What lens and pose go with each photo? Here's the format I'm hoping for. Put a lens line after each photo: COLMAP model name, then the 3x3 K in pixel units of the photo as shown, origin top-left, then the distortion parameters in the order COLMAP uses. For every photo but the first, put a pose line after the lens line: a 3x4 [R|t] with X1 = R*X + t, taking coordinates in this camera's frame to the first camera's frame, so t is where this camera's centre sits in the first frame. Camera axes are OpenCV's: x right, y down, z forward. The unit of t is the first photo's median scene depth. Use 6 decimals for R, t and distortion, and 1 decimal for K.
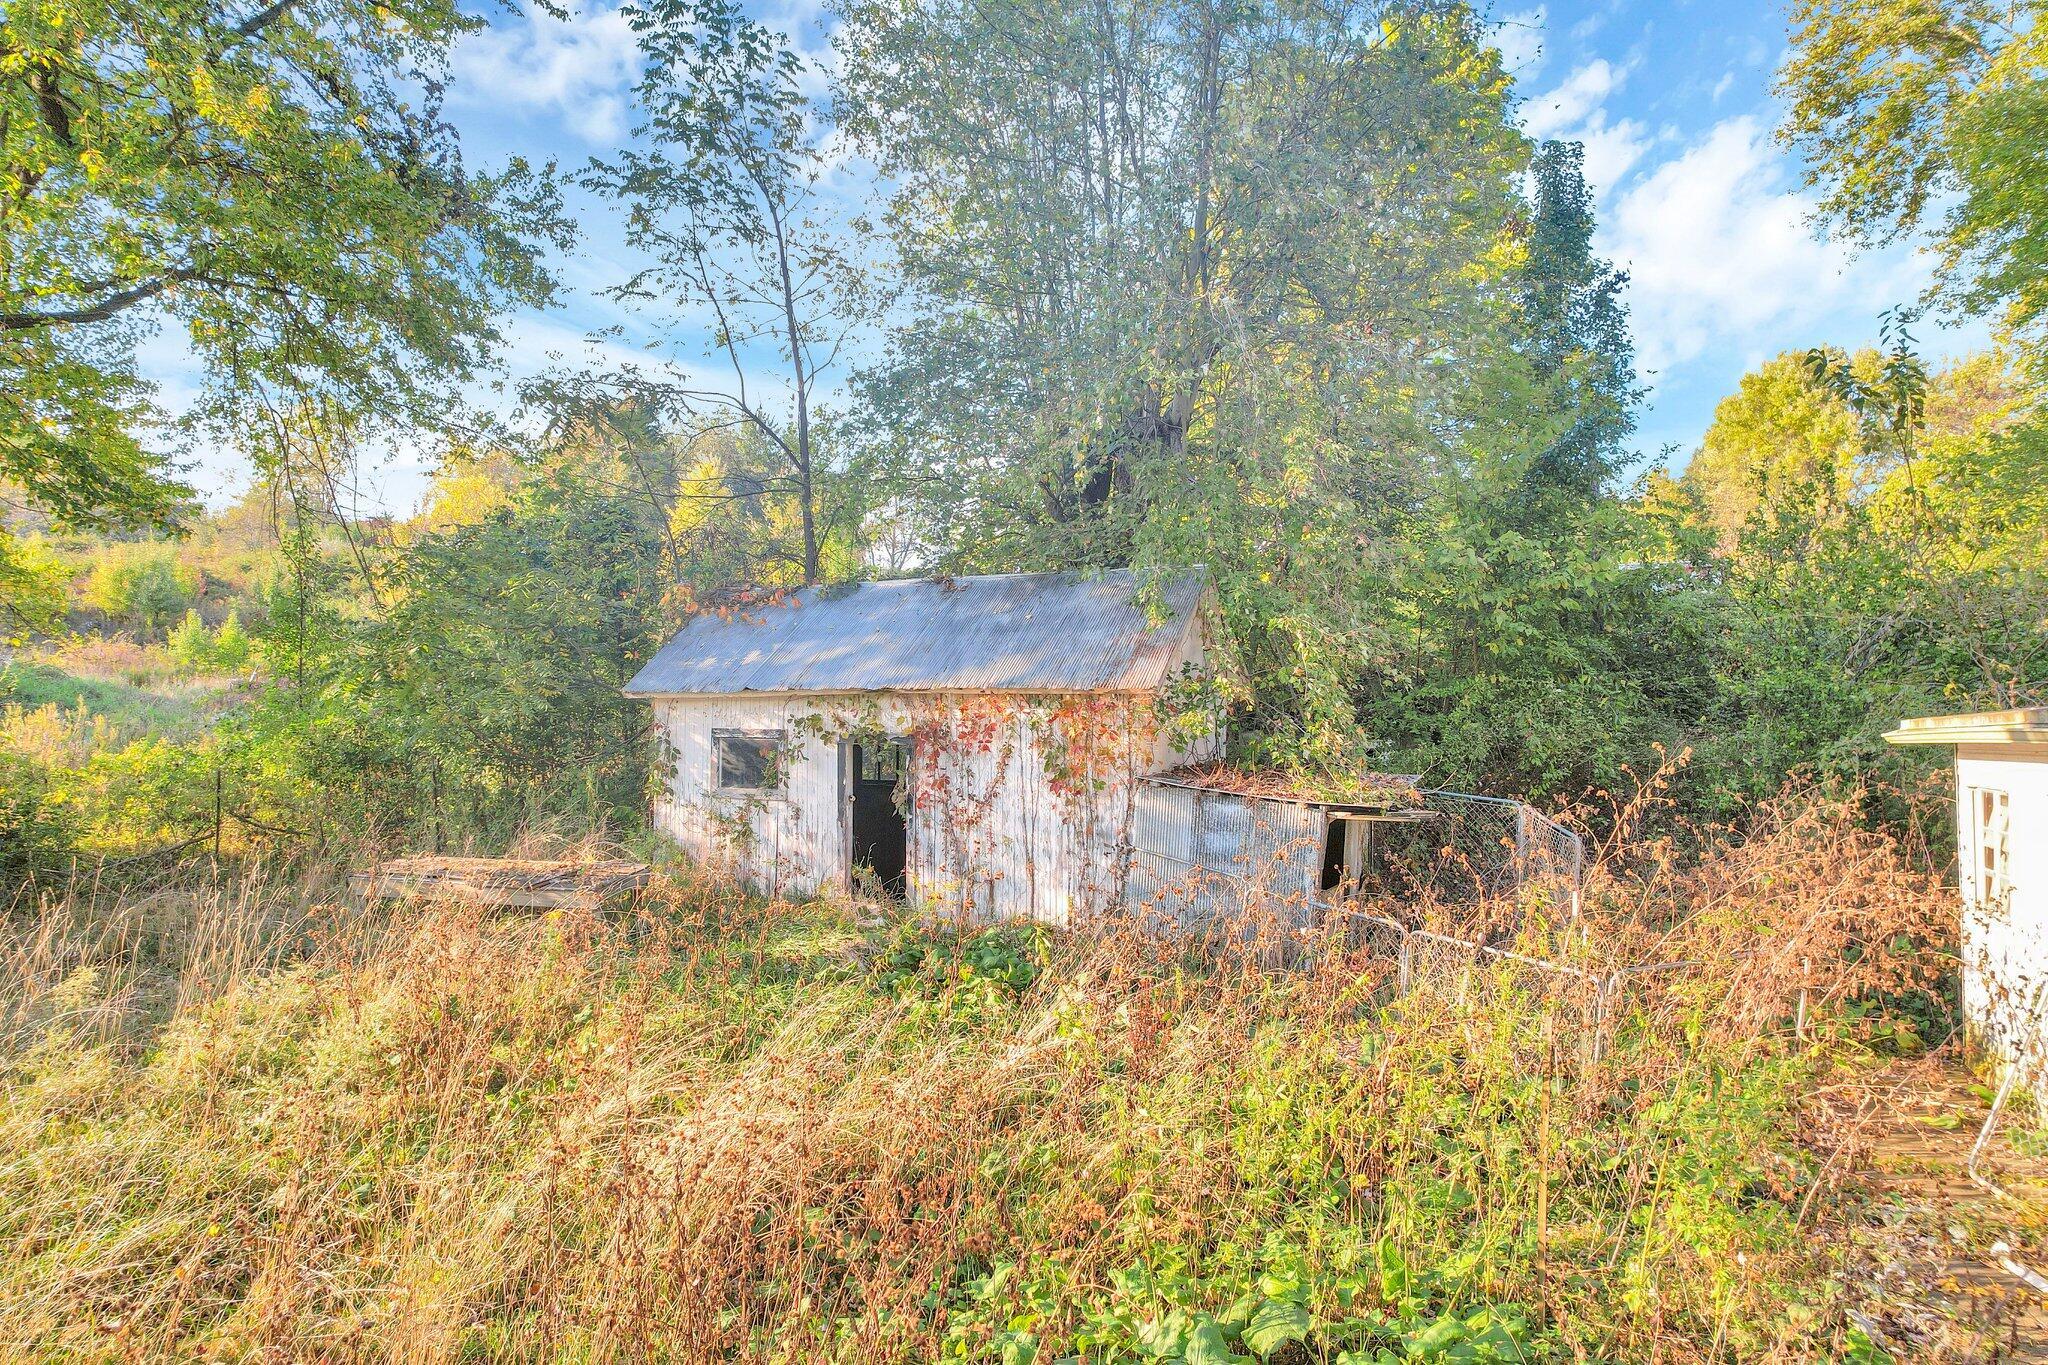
lens RADIAL K [[1323.8, 0, 1024.0], [0, 1323.8, 682.5], [0, 0, 1]] dist [-0.003080, 0.001506]
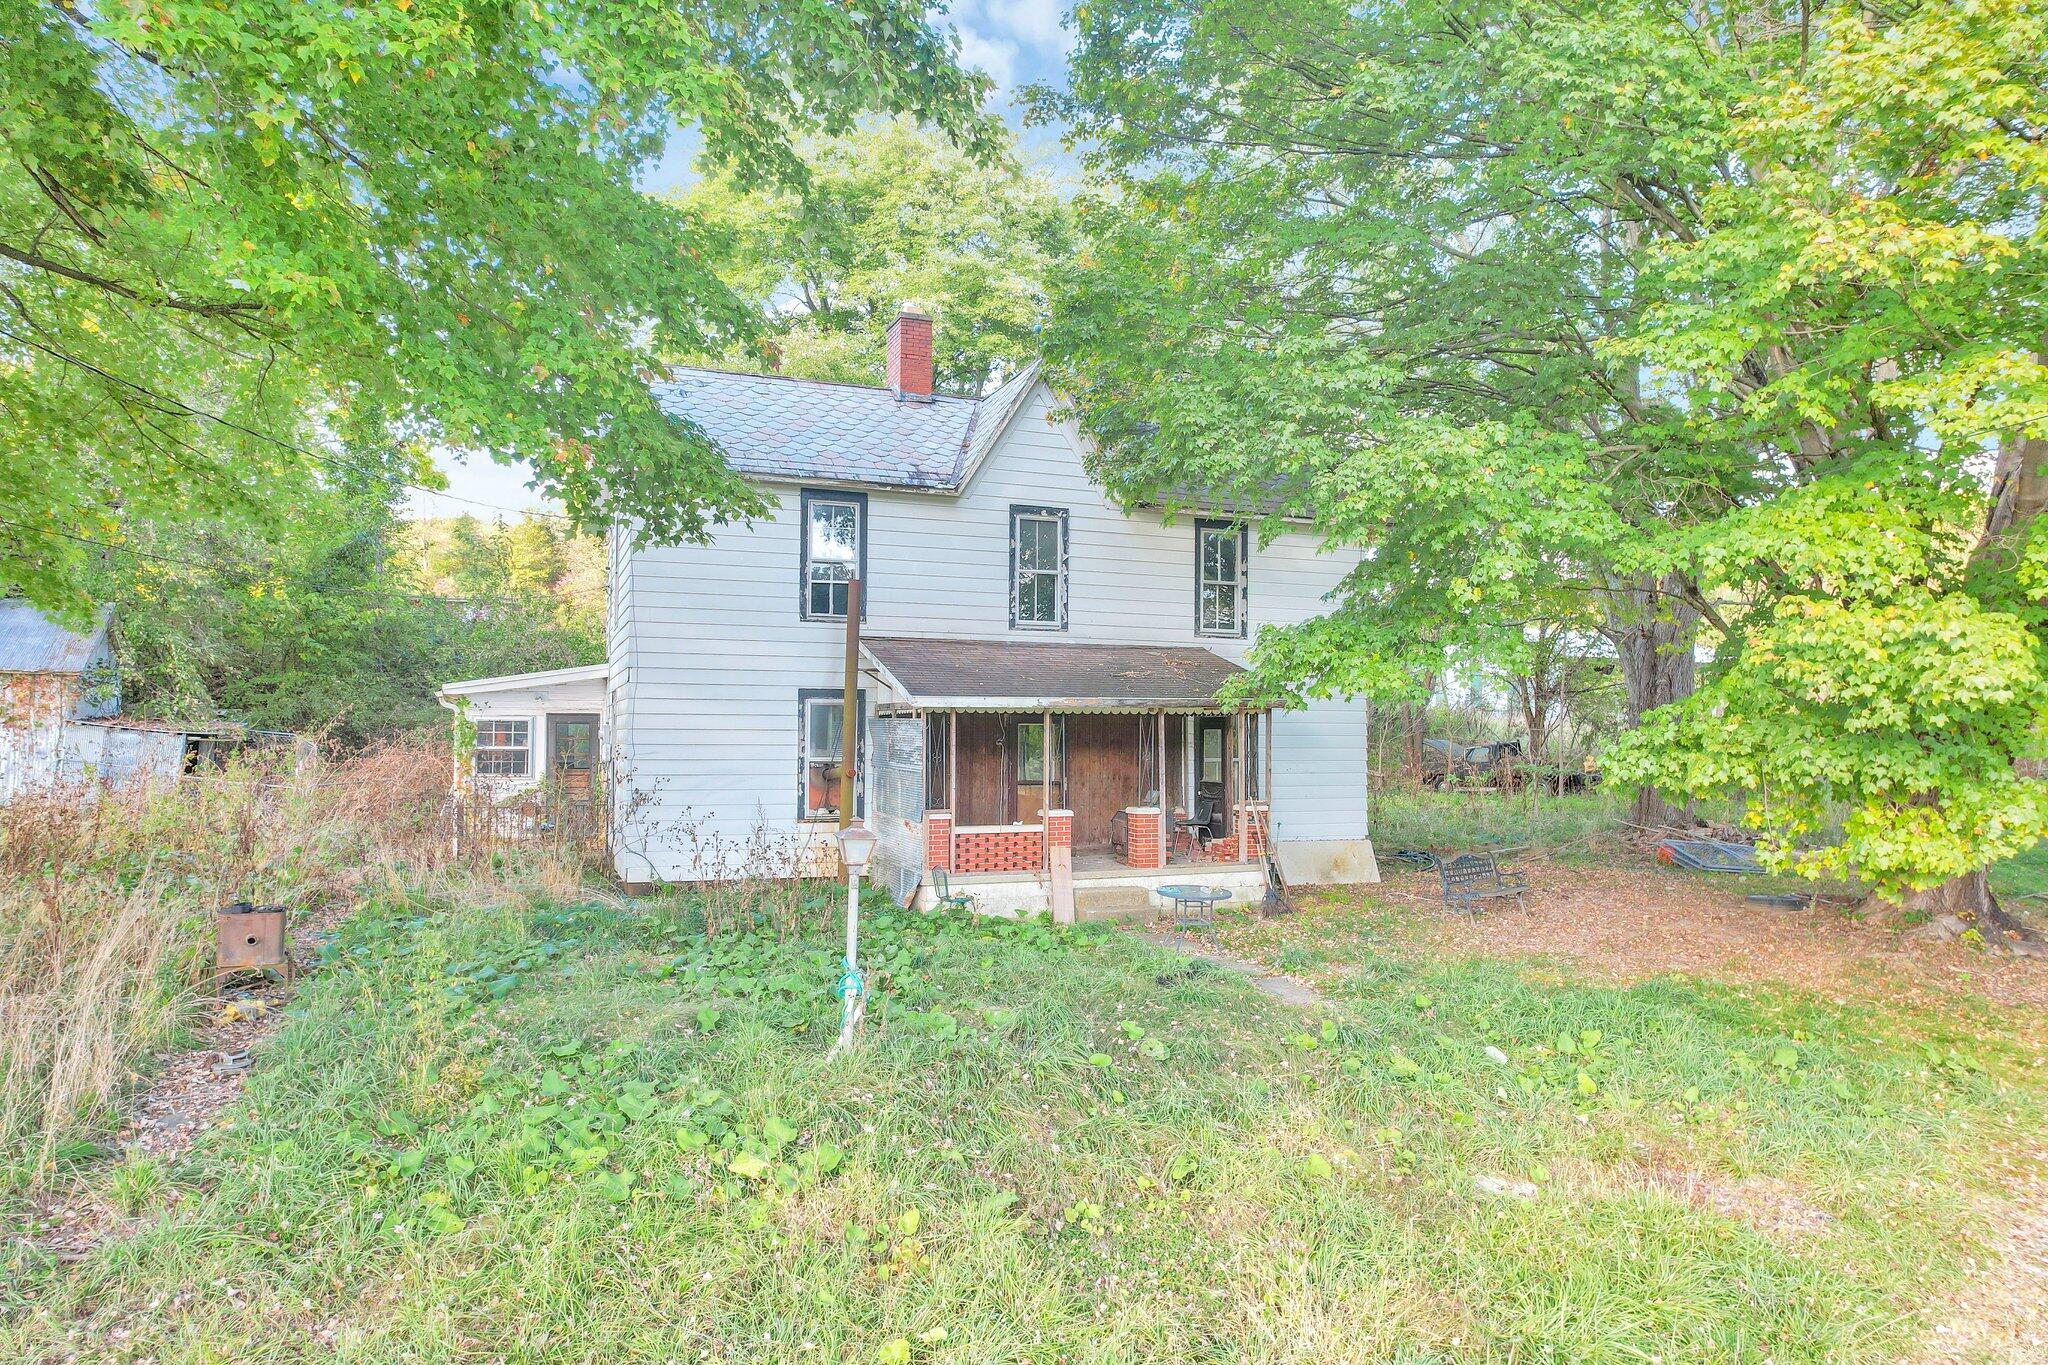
lens RADIAL K [[1323.8, 0, 1024.0], [0, 1323.8, 682.5], [0, 0, 1]] dist [-0.003080, 0.001506]
pose [[0.712192, 0.031791, 0.701265, -0.236213], [-0.031621, 0.999413, -0.013193, 0.001846], [-0.701272, -0.012778, 0.712779, -1.131774]]
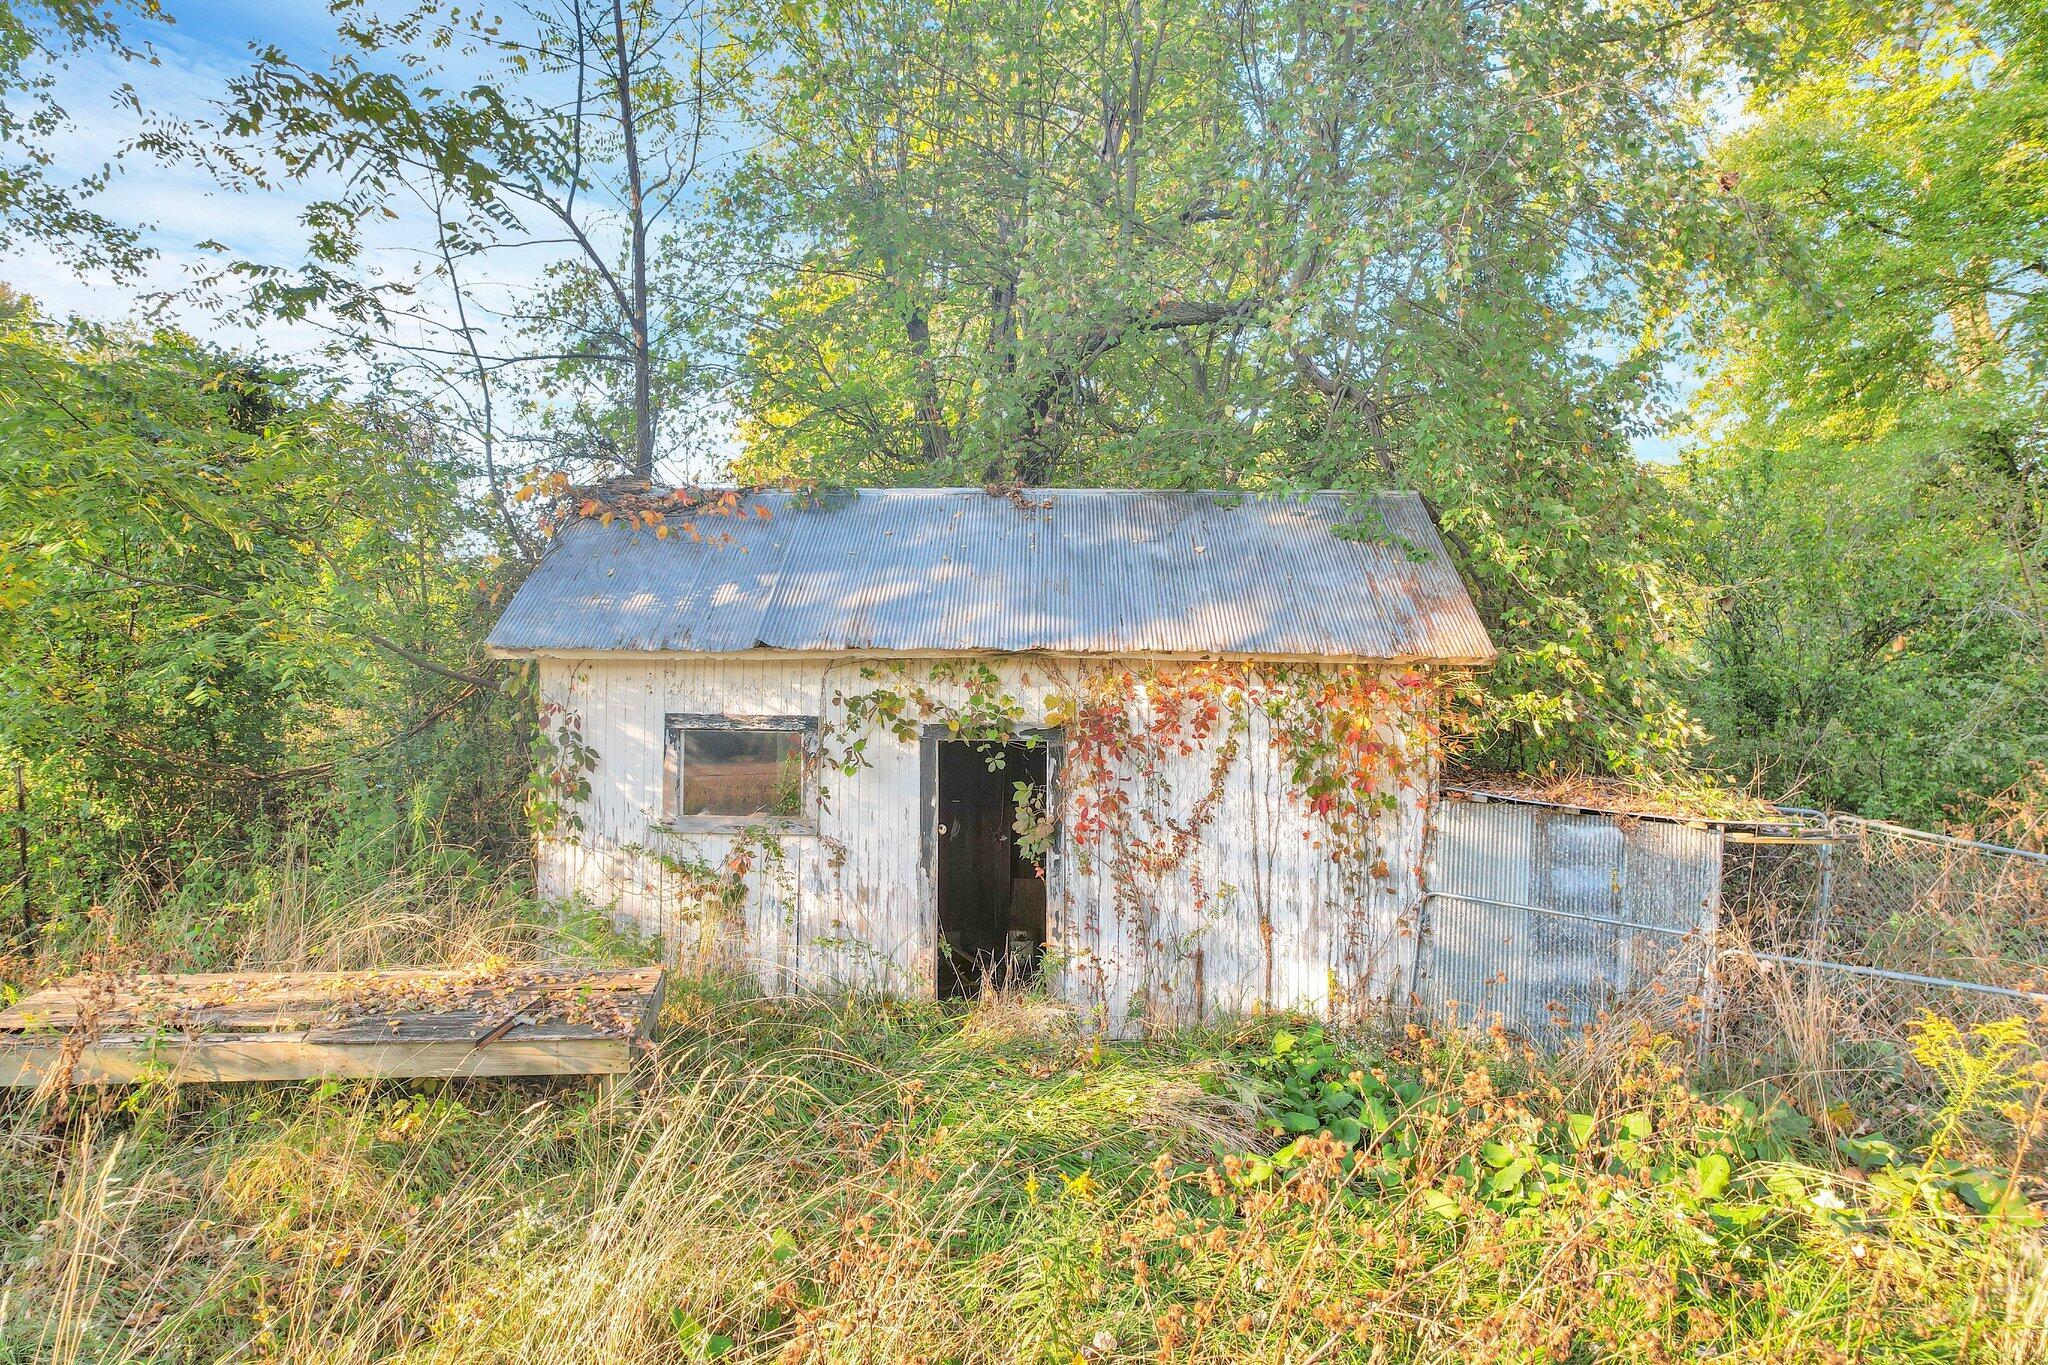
lens RADIAL K [[1323.8, 0, 1024.0], [0, 1323.8, 682.5], [0, 0, 1]] dist [-0.003080, 0.001506]
pose [[0.908109, 0.018436, 0.418327, -0.364568], [-0.018241, 0.999824, -0.004465, 0.022632], [-0.418336, -0.003577, 0.908285, 0.445342]]
